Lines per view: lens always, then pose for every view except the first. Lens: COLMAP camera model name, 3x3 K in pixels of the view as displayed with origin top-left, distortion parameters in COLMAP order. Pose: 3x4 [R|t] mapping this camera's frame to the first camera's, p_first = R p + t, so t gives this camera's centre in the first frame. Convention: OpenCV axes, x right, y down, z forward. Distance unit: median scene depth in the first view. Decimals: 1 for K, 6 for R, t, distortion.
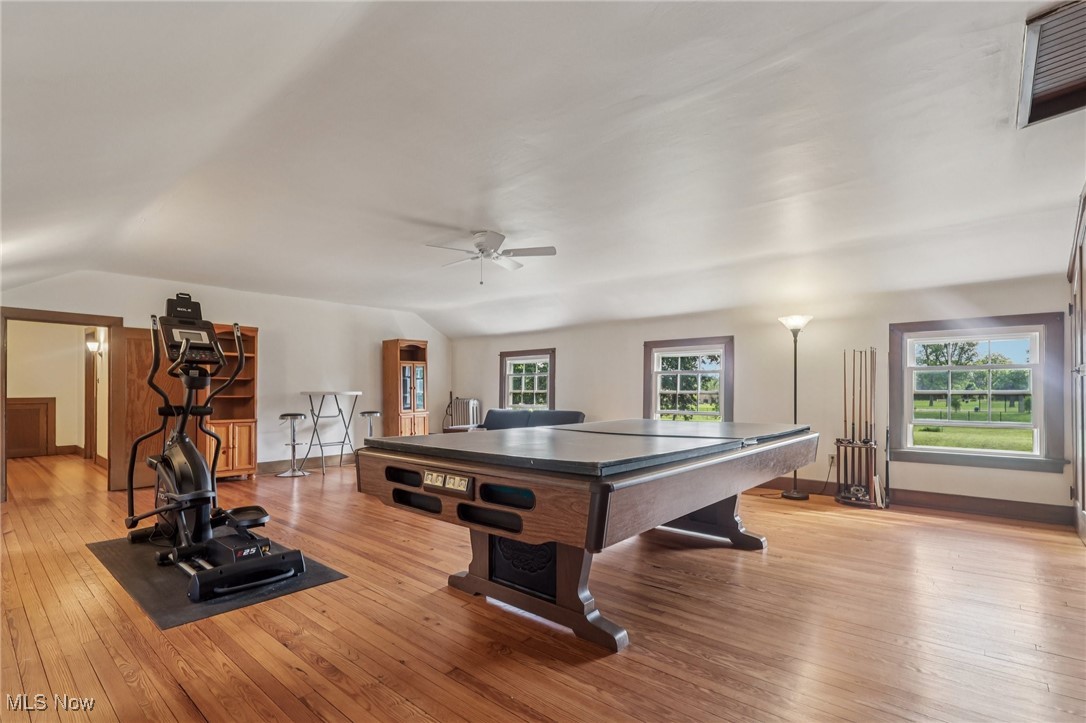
lens RADIAL K [[516.9, 0, 522.0], [0, 516.9, 398.7], [0, 0, 1]] dist [0.000062, 0.000024]
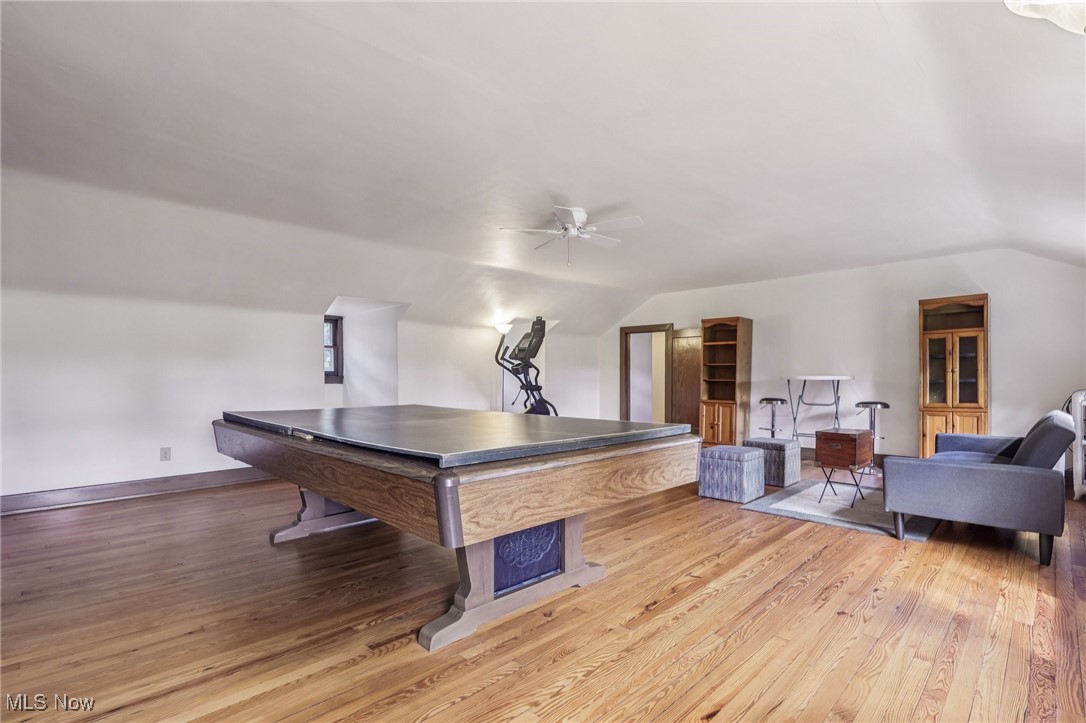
lens RADIAL K [[516.9, 0, 542.4], [0, 516.9, 361.4], [0, 0, 1]] dist [0.000062, 0.000024]
pose [[-0.038277, -0.021309, -0.999040, 0.560009], [-0.008834, 0.999741, -0.020986, -0.016331], [0.999228, 0.008023, -0.038456, 0.596573]]
